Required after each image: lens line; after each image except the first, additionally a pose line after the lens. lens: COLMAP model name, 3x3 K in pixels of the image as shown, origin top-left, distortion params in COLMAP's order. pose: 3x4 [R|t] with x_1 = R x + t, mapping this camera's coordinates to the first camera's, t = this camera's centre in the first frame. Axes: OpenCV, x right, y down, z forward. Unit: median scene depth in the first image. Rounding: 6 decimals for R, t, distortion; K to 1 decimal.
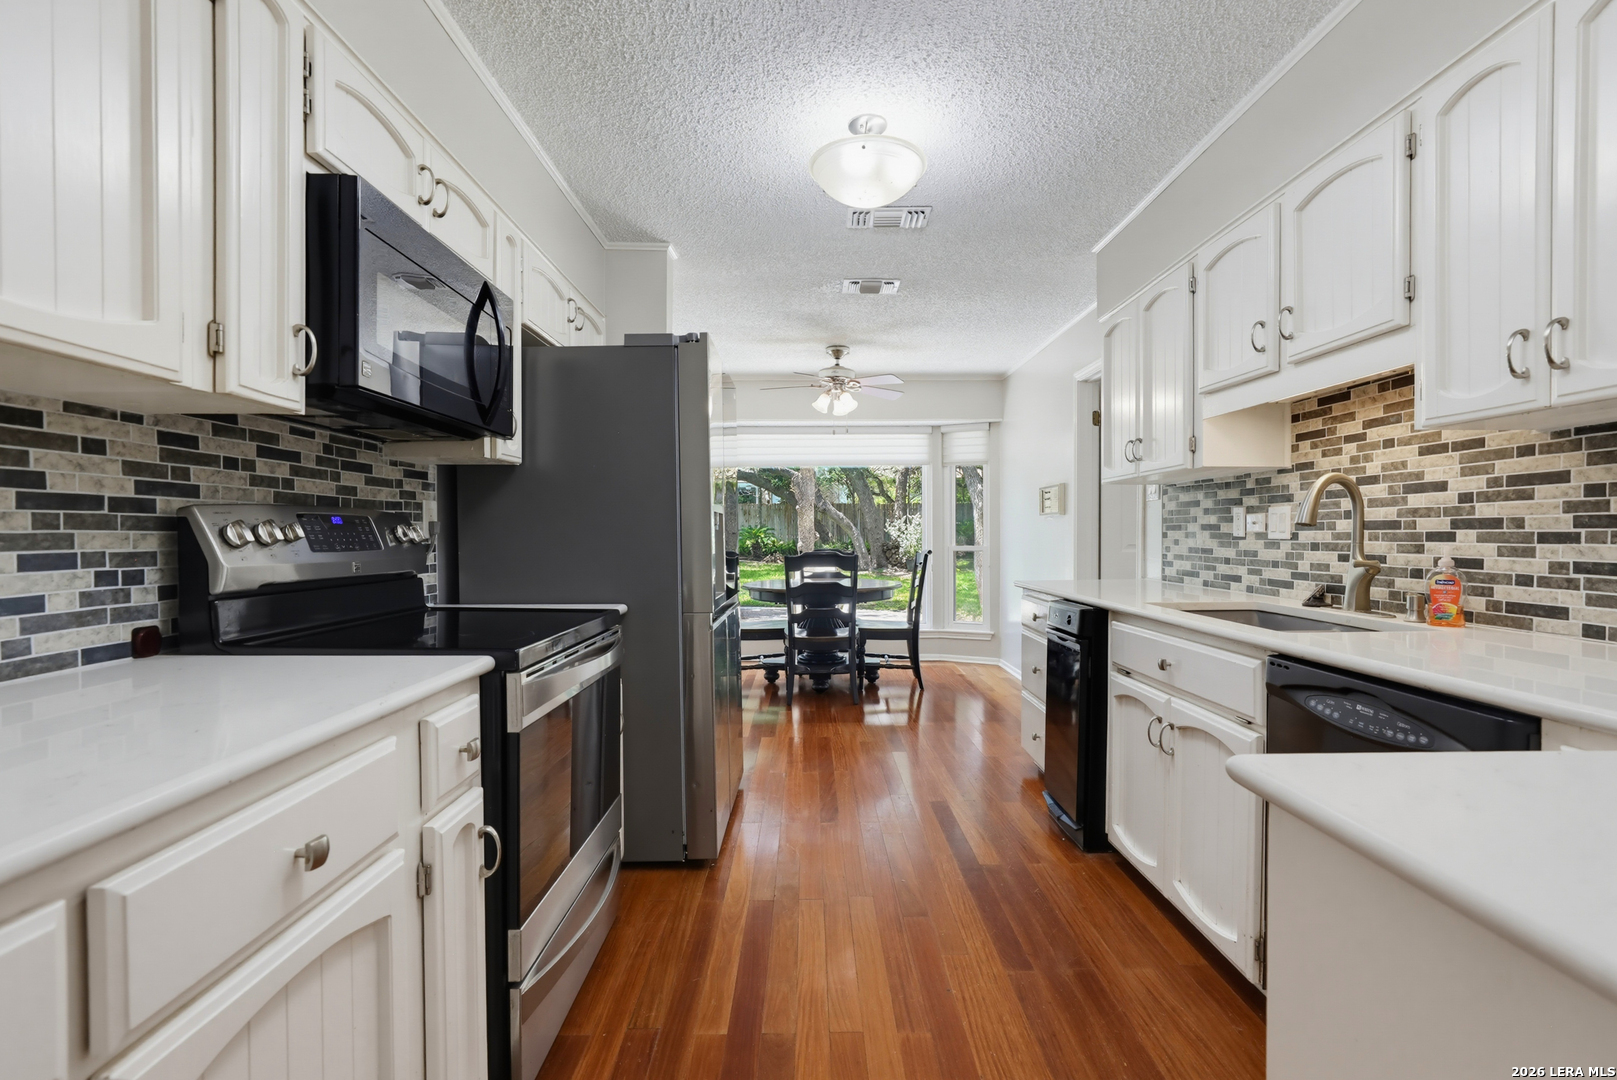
lens RADIAL K [[754.5, 0, 812.4], [0, 754.5, 537.4], [0, 0, 1]] dist [0.000834, 0.000137]
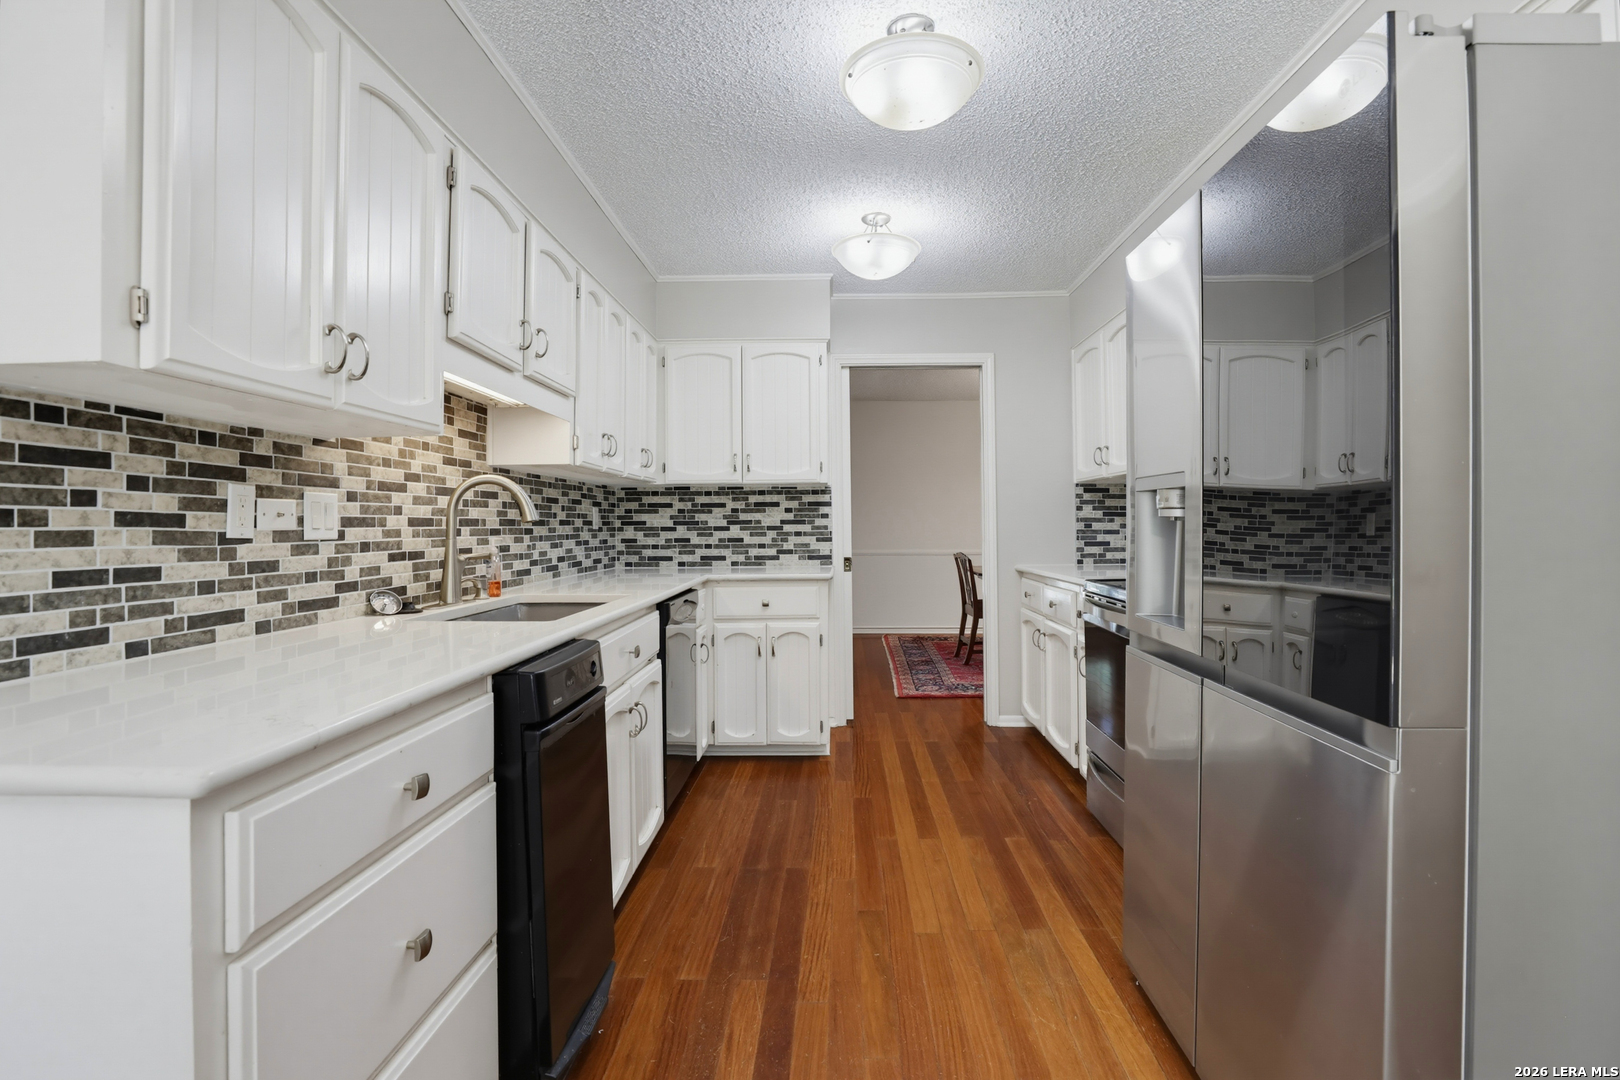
lens RADIAL K [[755.9, 0, 804.8], [0, 755.9, 526.5], [0, 0, 1]] dist [0.000834, 0.000137]
pose [[-0.998342, 0.008277, 0.056970, 0.139566], [0.008652, 0.999942, 0.006346, -0.010654], [-0.056914, 0.006828, -0.998356, 1.718936]]
